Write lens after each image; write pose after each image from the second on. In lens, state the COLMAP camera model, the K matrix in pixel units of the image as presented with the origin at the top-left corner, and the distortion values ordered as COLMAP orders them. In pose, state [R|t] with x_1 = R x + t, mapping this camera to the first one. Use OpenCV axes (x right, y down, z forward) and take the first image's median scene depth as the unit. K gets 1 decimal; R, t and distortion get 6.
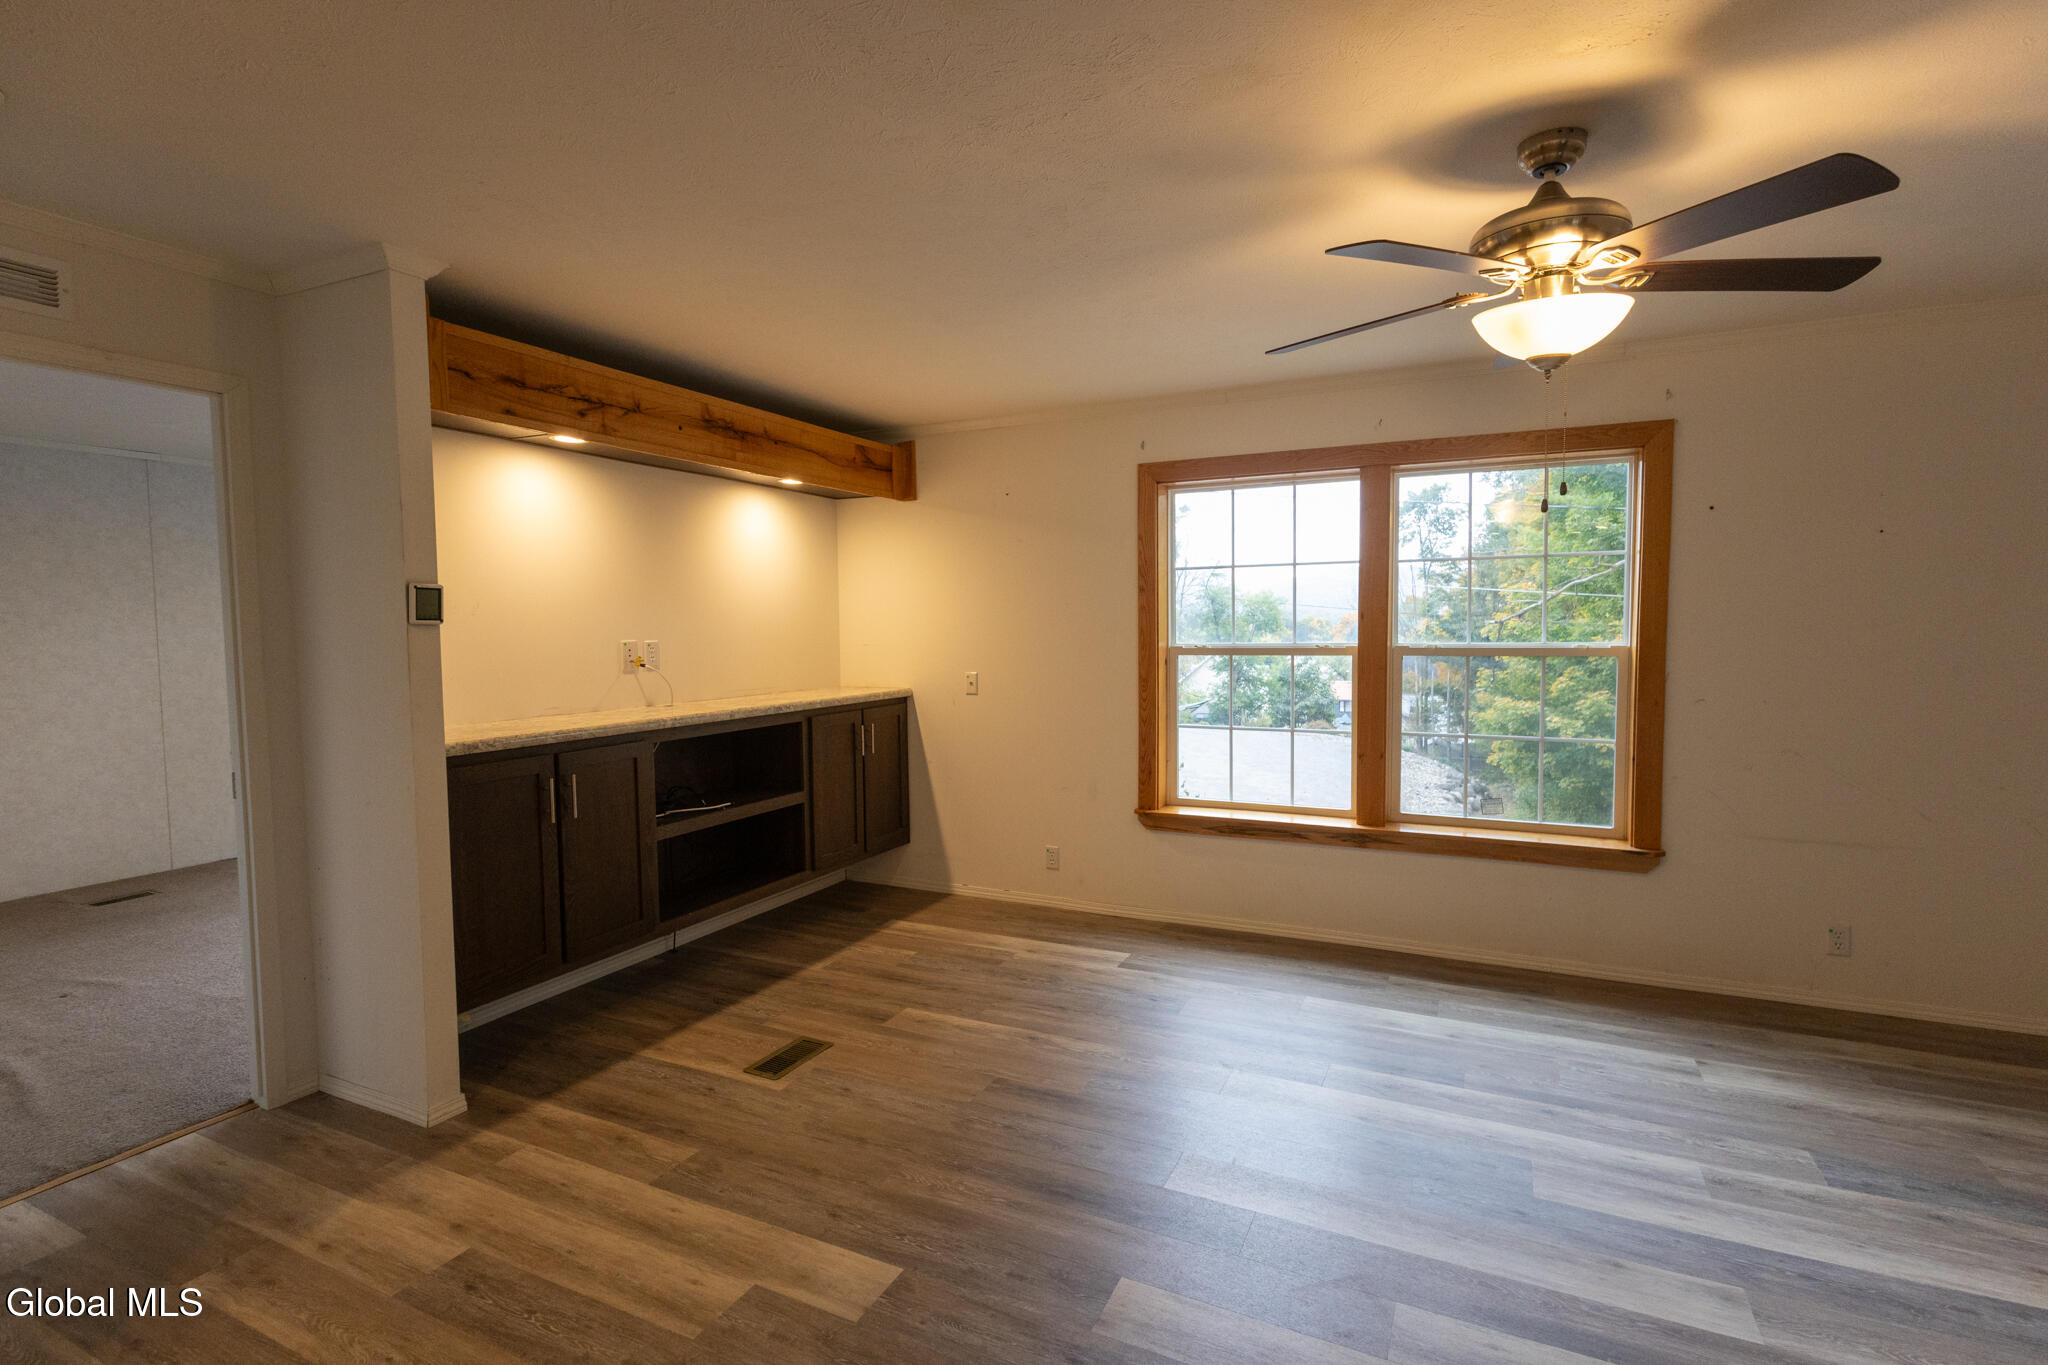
lens RADIAL K [[985.9, 0, 1025.6], [0, 985.9, 678.5], [0, 0, 1]] dist [0.002344, 0.001262]
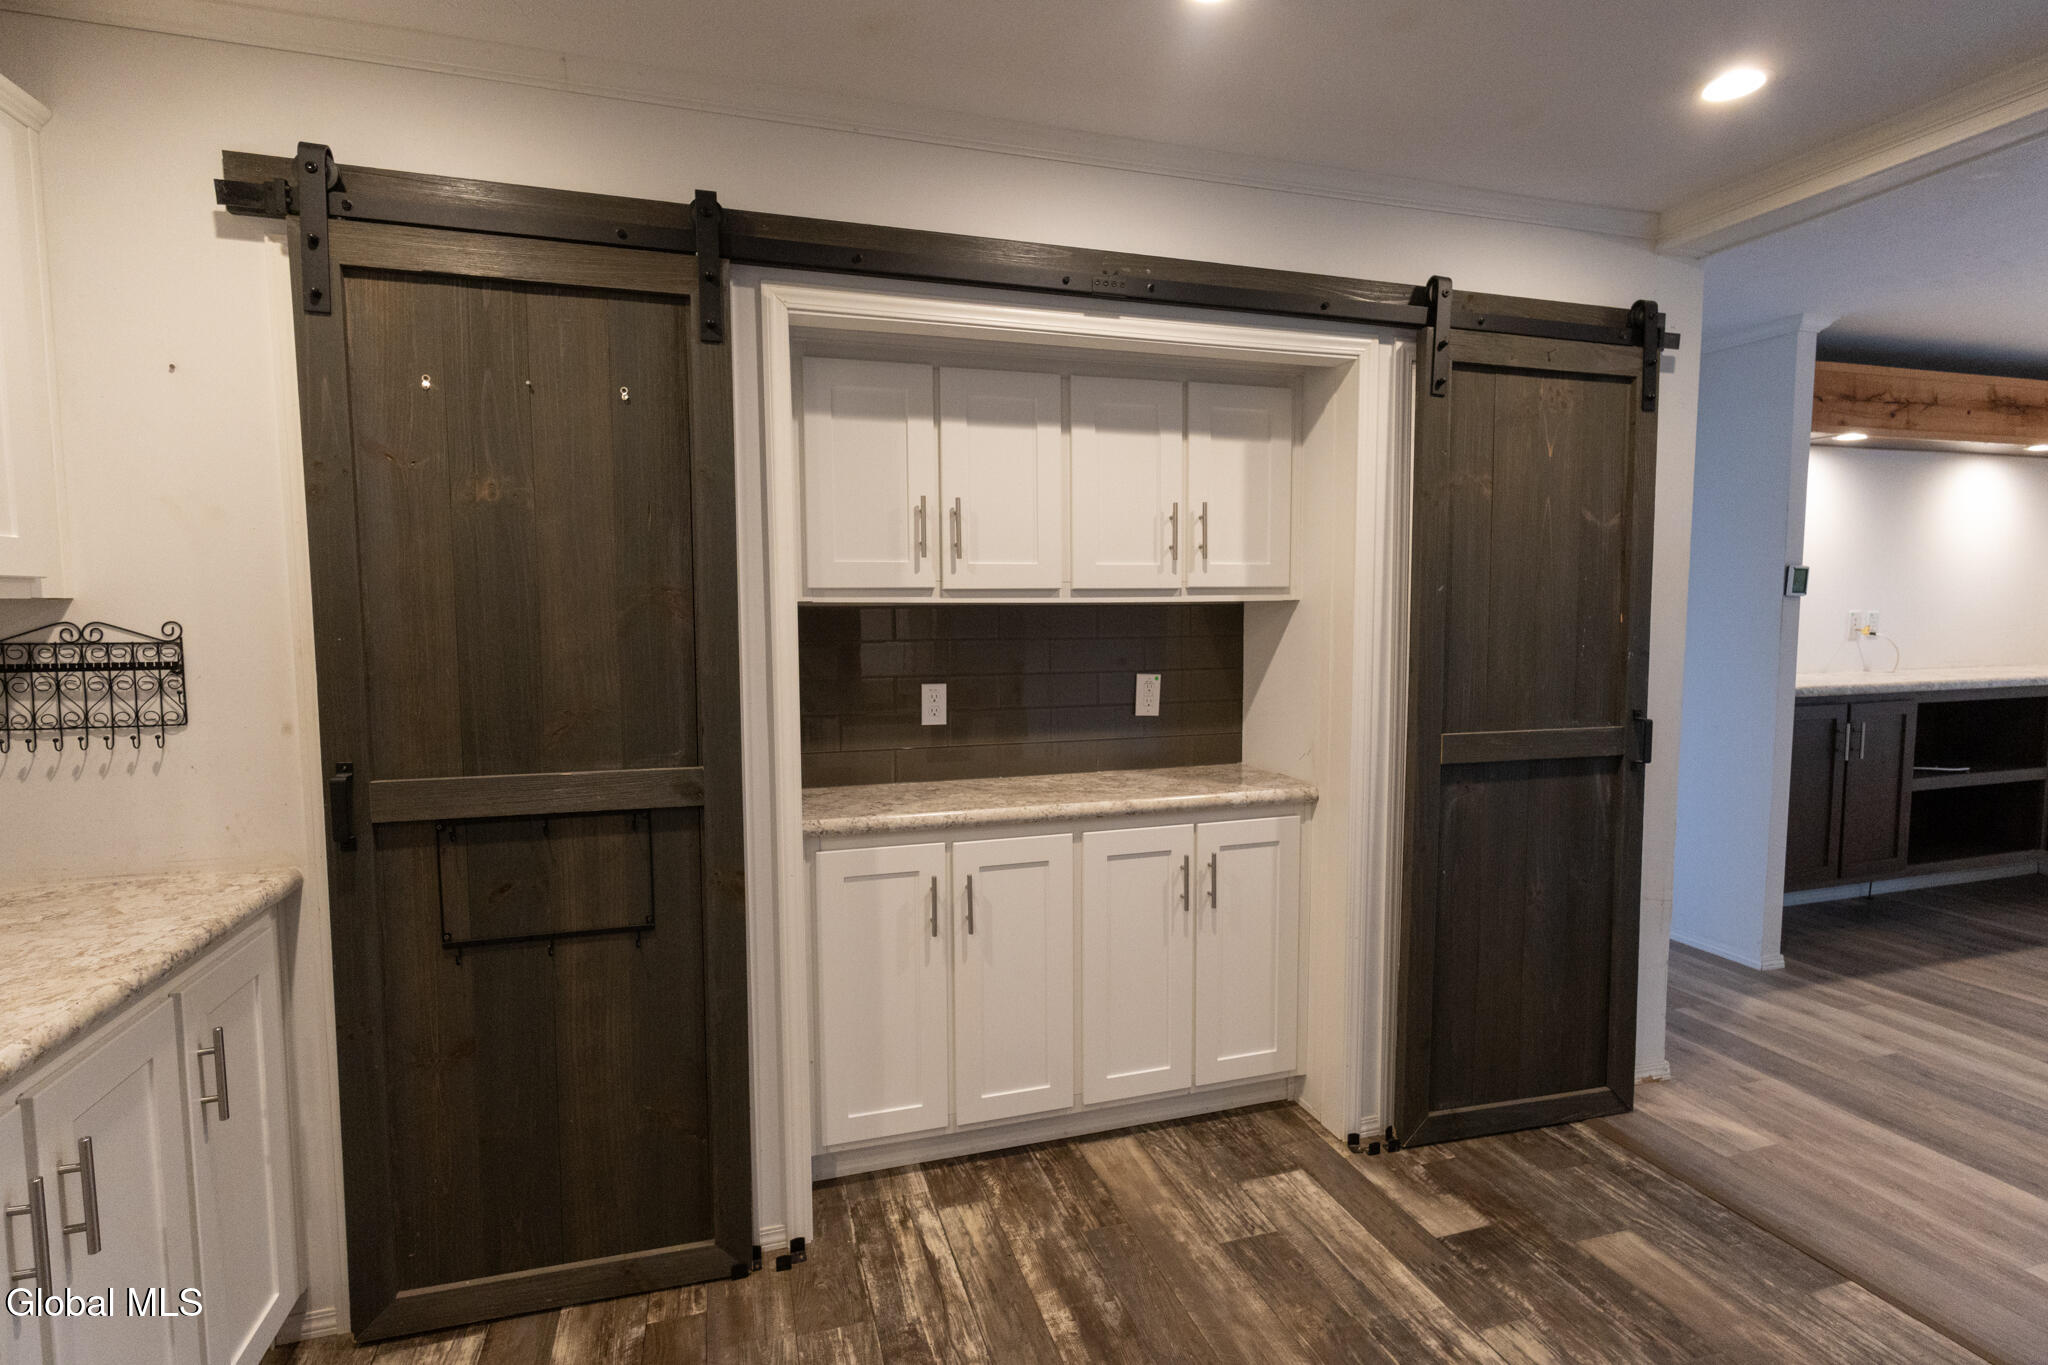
lens RADIAL K [[985.9, 0, 1025.6], [0, 985.9, 678.5], [0, 0, 1]] dist [0.002344, 0.001262]
pose [[0.685034, 0.064008, -0.725694, -0.292311], [-0.042334, 0.997947, 0.048060, 0.030070], [0.727280, -0.002201, 0.686337, -0.558984]]
